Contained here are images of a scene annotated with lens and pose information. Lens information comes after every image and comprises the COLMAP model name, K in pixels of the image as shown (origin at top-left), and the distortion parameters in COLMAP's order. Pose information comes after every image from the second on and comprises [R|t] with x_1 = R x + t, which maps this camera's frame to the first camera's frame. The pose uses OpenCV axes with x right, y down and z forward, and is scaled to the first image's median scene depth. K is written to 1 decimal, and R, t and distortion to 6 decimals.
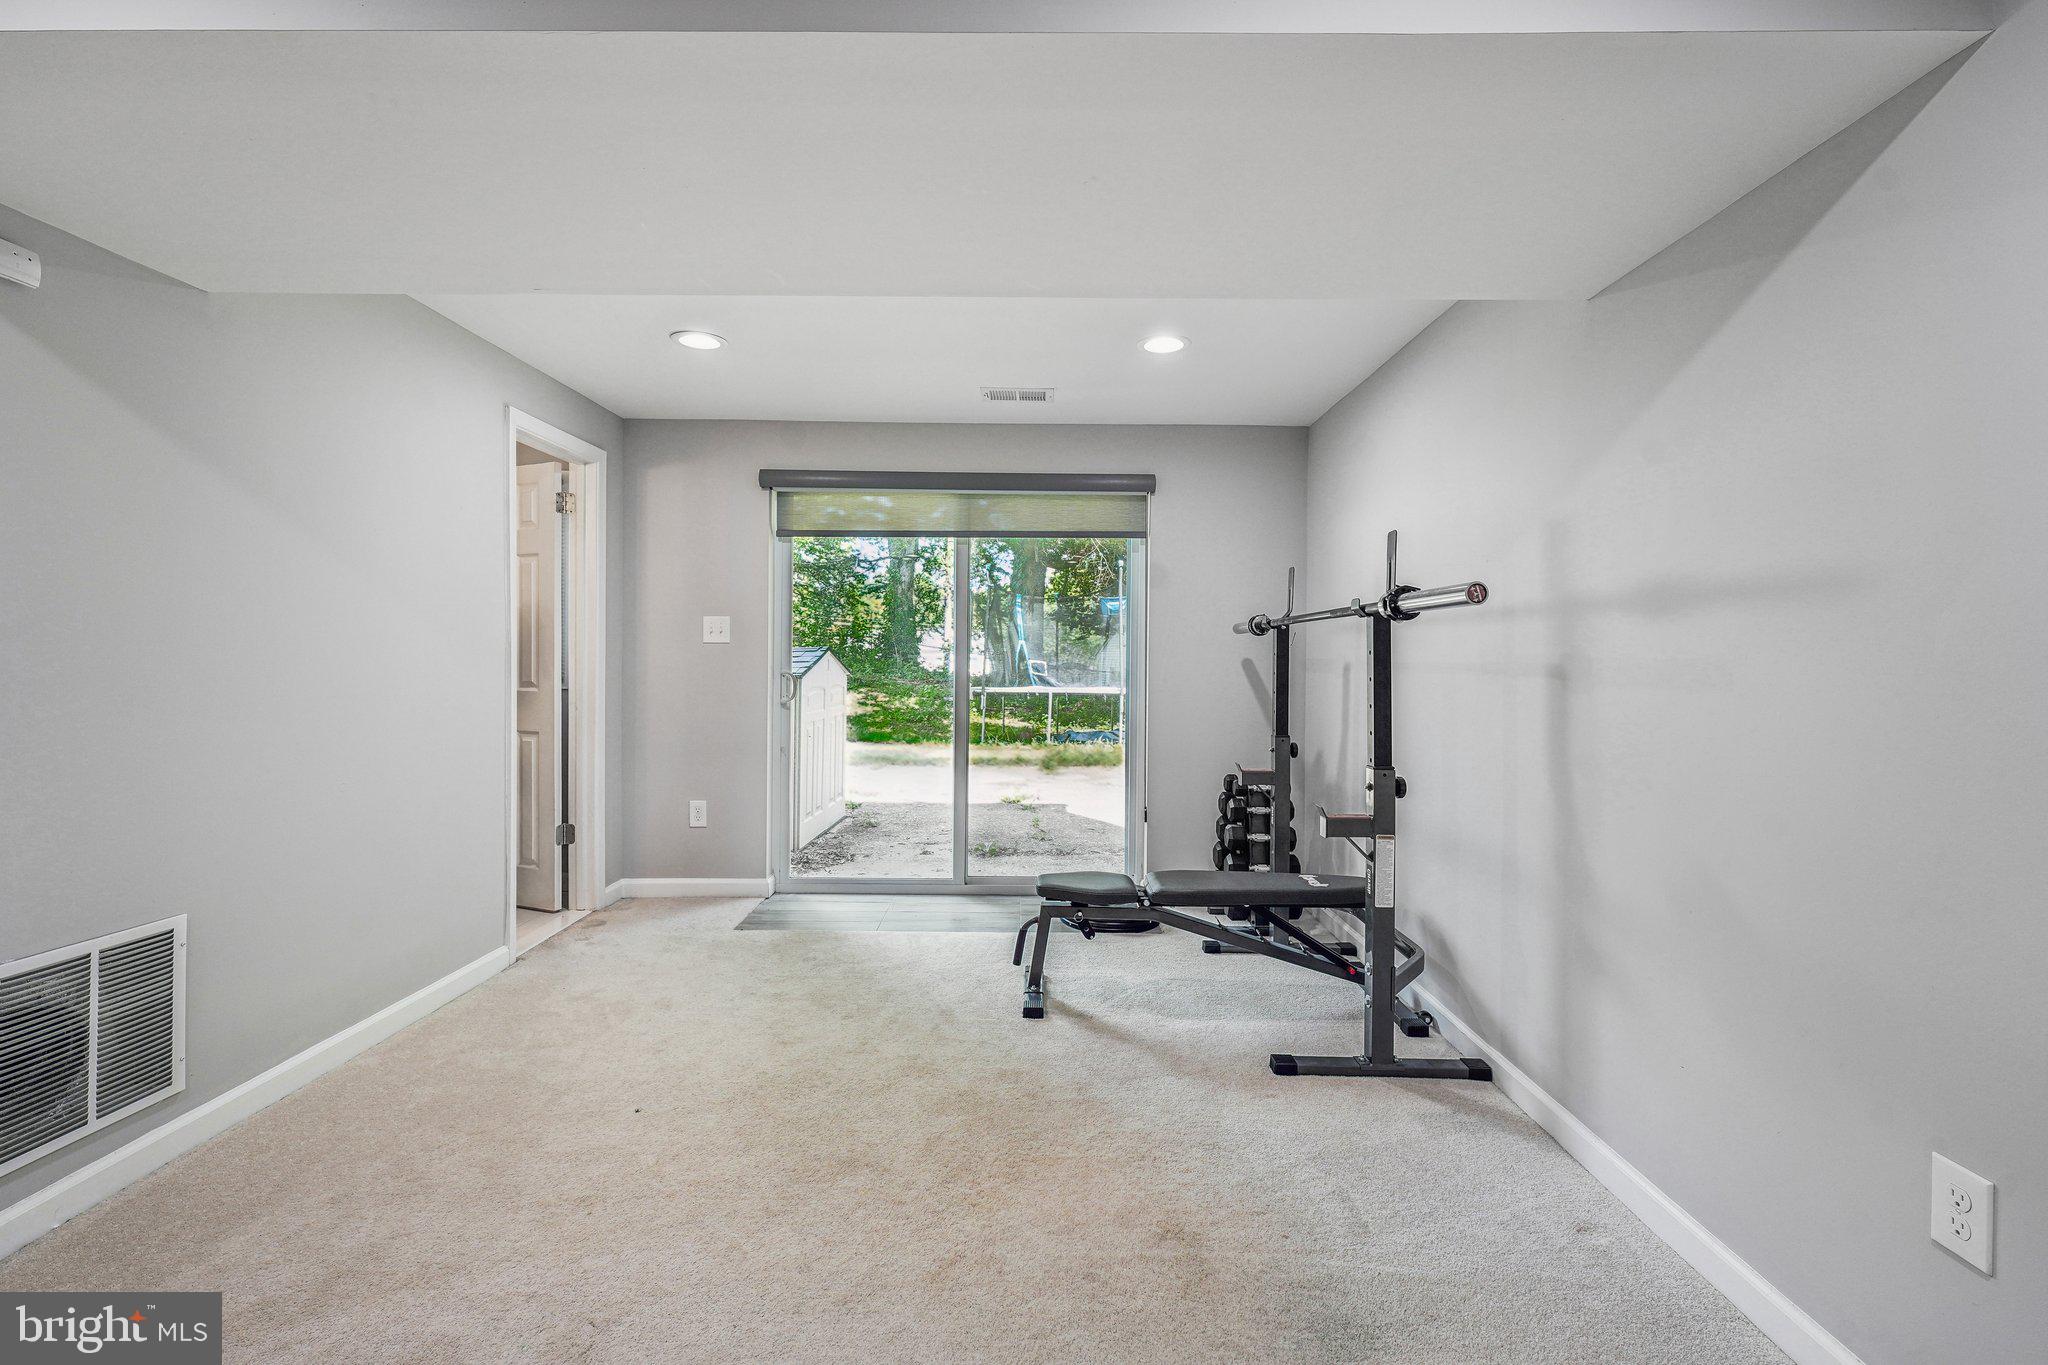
lens RADIAL K [[895.4, 0, 1024.0], [0, 895.4, 682.5], [0, 0, 1]] dist [-0.000199, -0.000253]
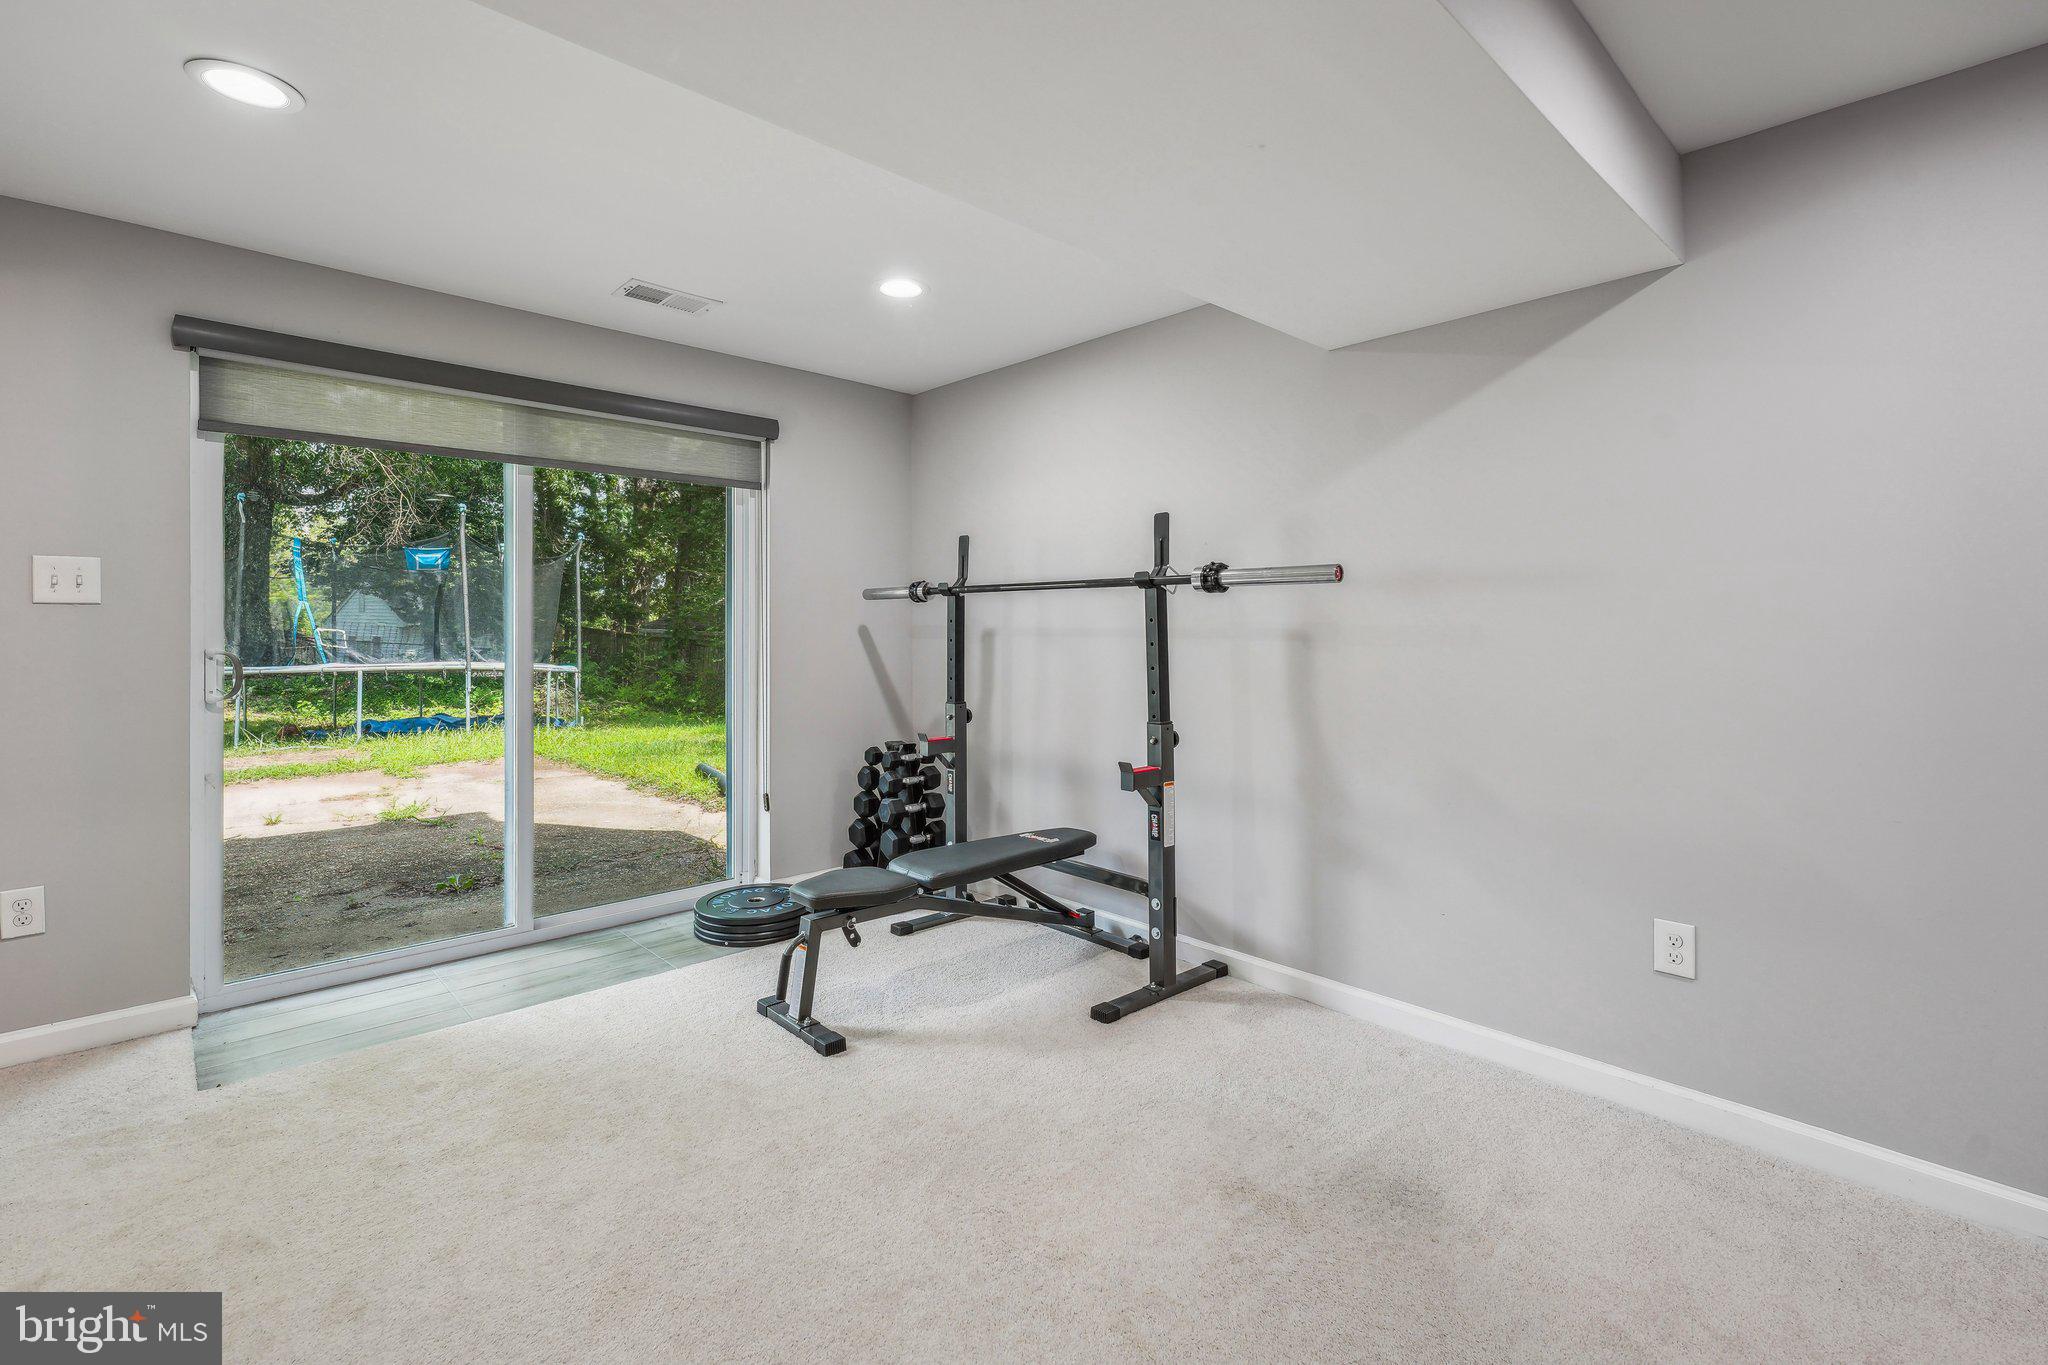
lens RADIAL K [[920.4, 0, 1023.4], [0, 920.4, 641.5], [0, 0, 1]] dist [0.000987, 0.000051]
pose [[0.727014, -0.018203, 0.686381, -0.426226], [0.023062, 0.999732, 0.002087, -0.010167], [-0.686235, 0.014312, 0.727239, 0.230256]]
